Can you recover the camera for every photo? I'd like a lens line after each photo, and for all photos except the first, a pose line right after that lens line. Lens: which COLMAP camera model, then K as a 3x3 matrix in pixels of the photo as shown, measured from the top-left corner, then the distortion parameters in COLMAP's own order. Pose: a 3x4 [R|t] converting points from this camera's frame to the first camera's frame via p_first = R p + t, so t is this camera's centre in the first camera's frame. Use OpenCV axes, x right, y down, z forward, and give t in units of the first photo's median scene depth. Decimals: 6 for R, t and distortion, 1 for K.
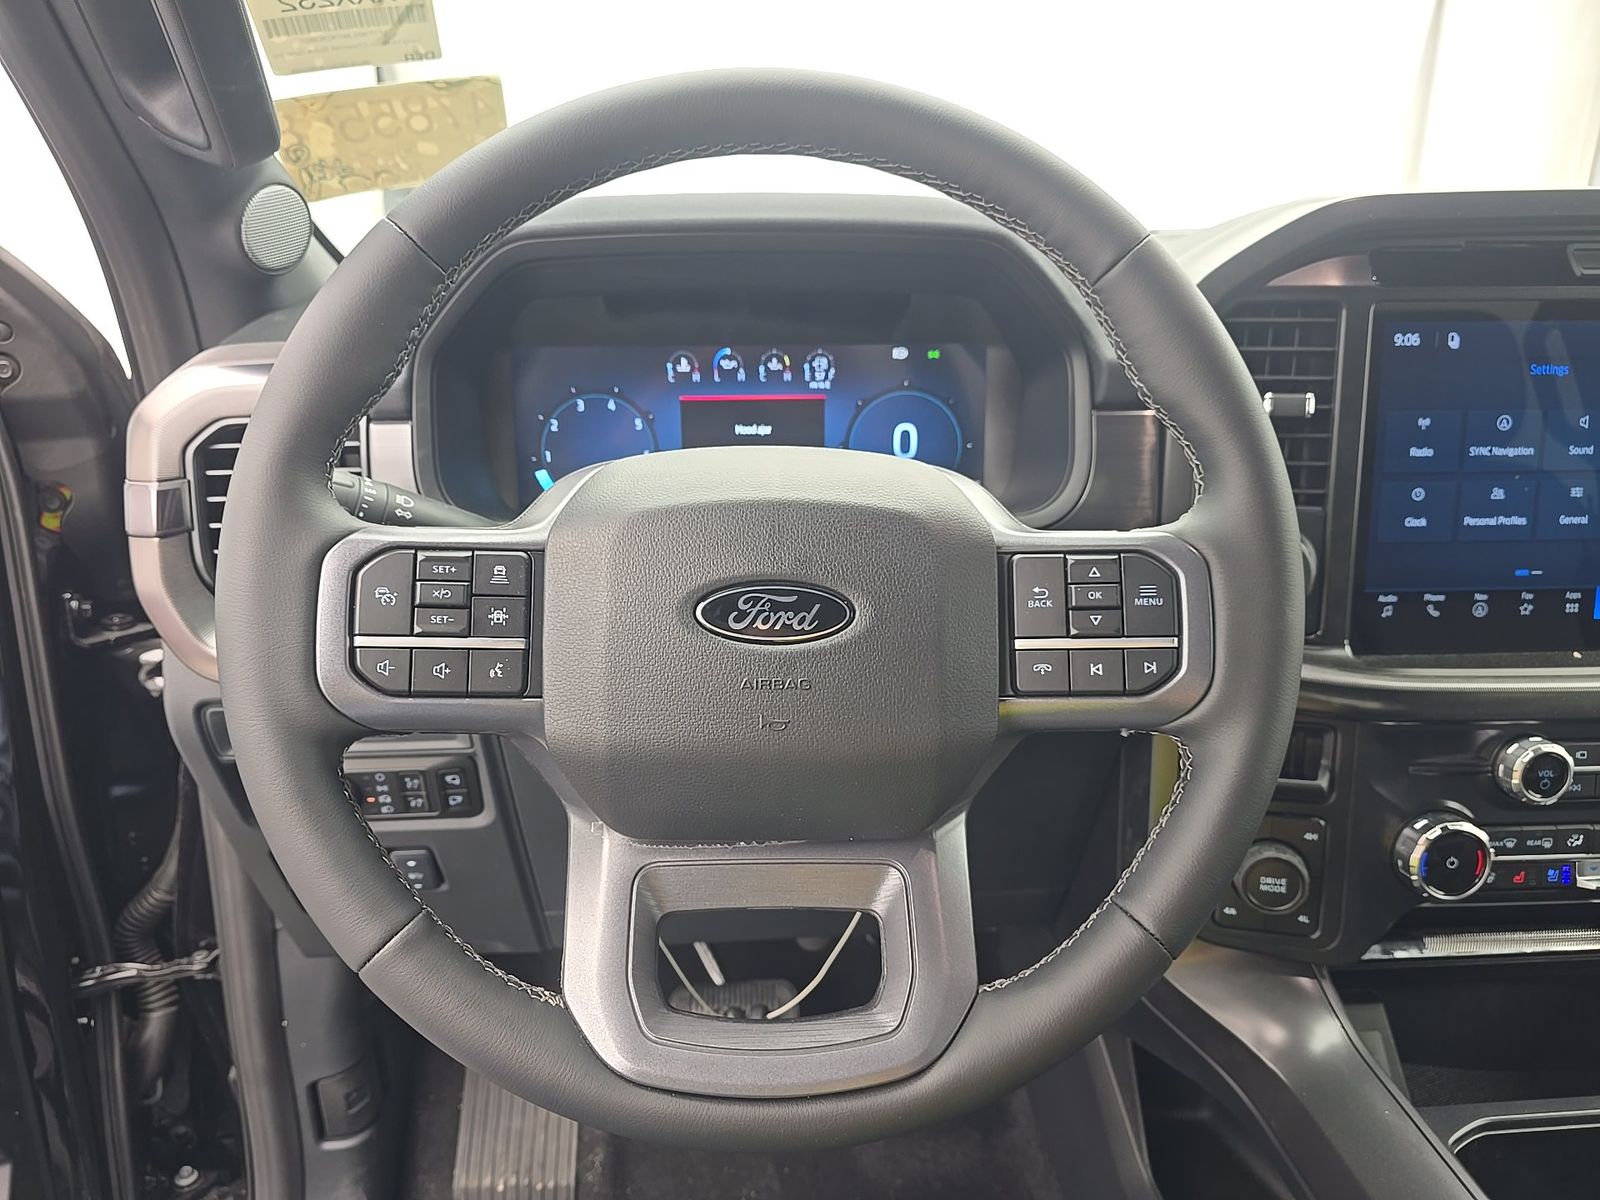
lens RADIAL K [[1078.6, 0, 800.0], [0, 1078.6, 600.0], [0, 0, 1]] dist [0.066912, -0.063052]
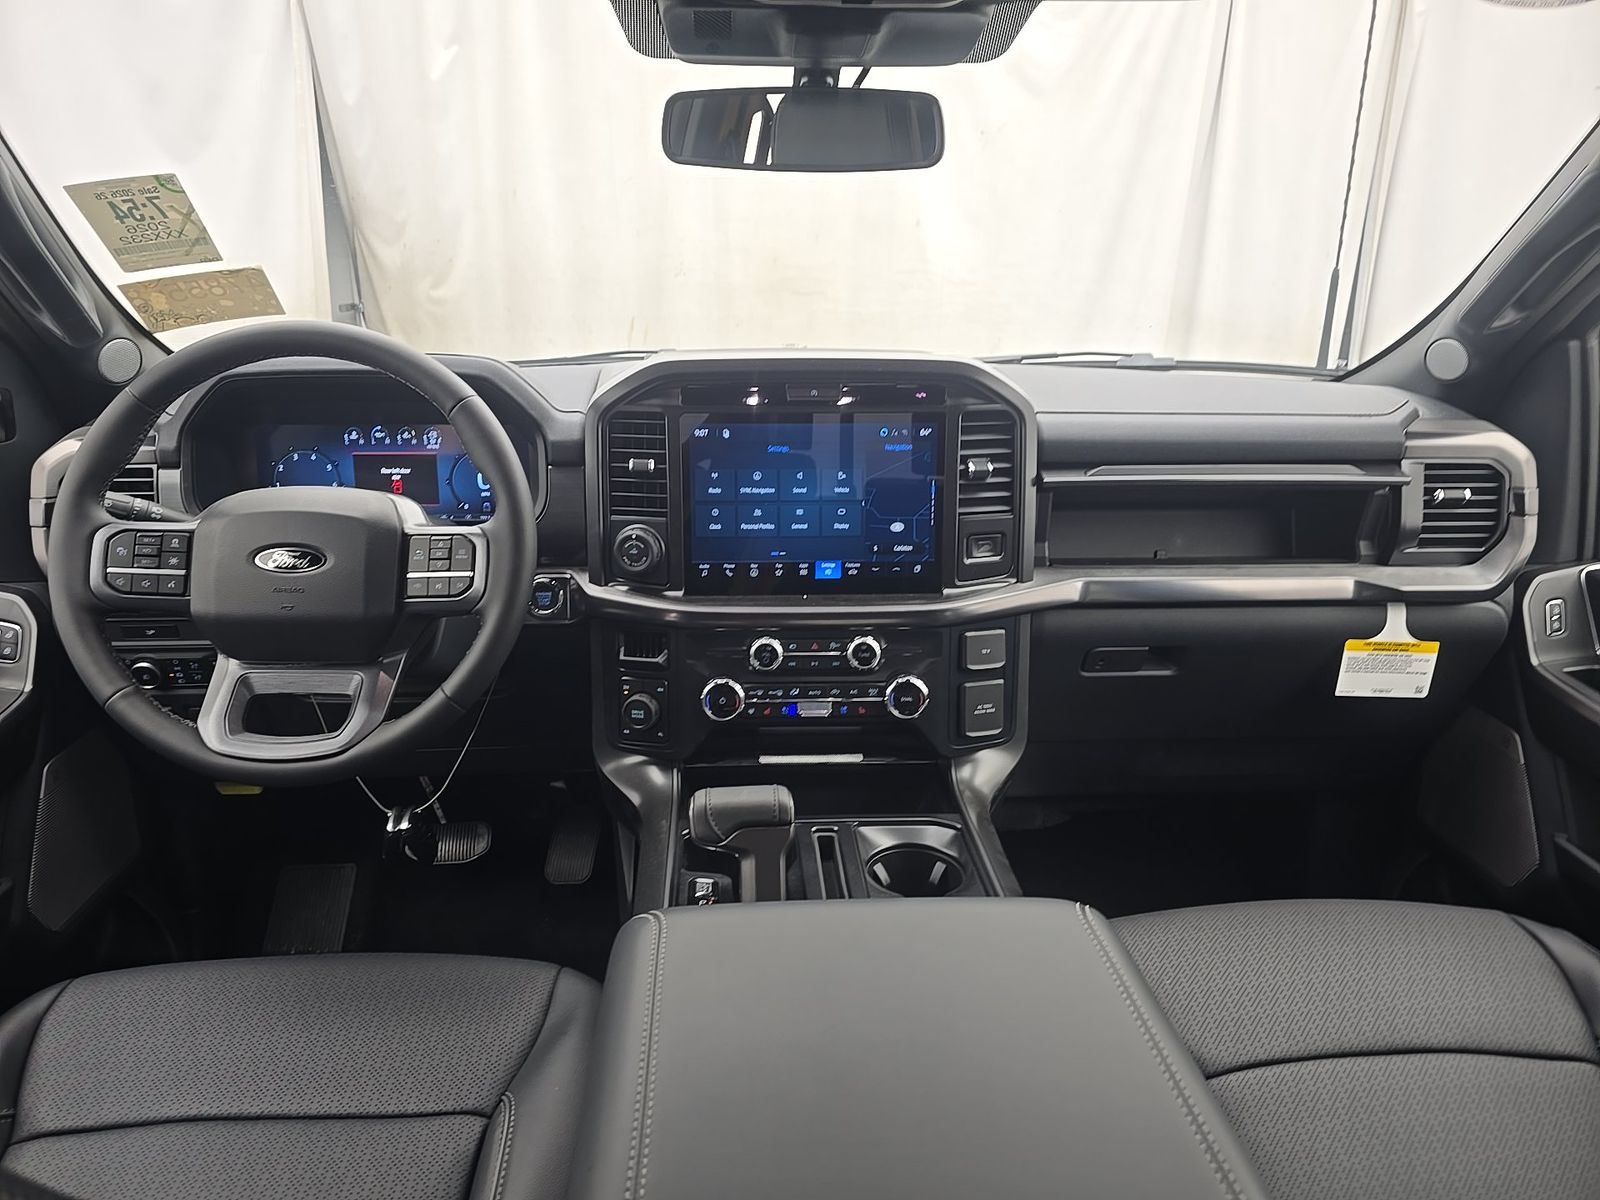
lens RADIAL K [[1063.6, 0, 803.6], [0, 1063.6, 604.8], [0, 0, 1]] dist [0.063973, -0.054390]
pose [[0.999965, 0.007702, 0.003231, 0.715727], [-0.007685, 0.999957, -0.005165, 0.075411], [-0.003271, 0.005140, 0.999981, -0.877675]]
